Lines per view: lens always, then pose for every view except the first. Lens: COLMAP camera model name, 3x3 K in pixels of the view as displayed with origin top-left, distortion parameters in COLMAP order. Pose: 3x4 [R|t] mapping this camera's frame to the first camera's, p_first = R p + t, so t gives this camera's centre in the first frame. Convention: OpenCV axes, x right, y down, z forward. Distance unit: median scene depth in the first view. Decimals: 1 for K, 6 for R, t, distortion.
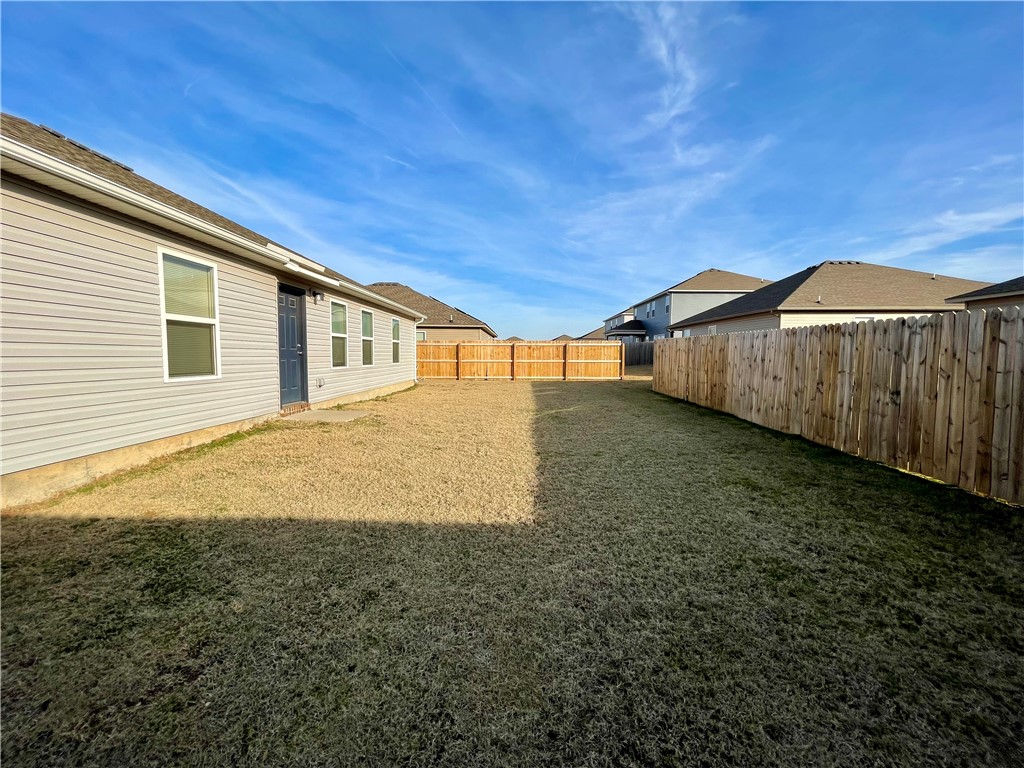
lens RADIAL K [[421.3, 0, 510.7], [0, 421.3, 382.7], [0, 0, 1]] dist [0.000745, 0.000621]
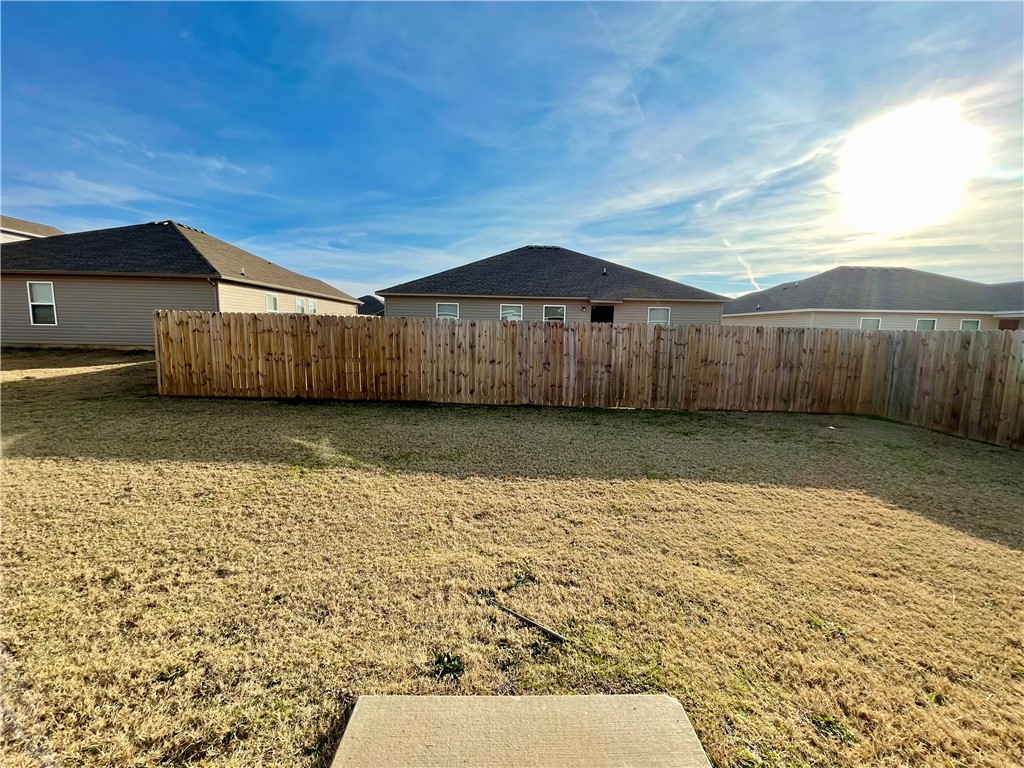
lens RADIAL K [[421.3, 0, 508.8], [0, 421.3, 381.8], [0, 0, 1]] dist [0.000745, 0.000621]
pose [[-0.029977, -0.130122, 0.991045, -0.575256], [0.049556, 0.990078, 0.131494, -0.113600], [-0.998321, 0.053055, -0.023231, 1.030357]]
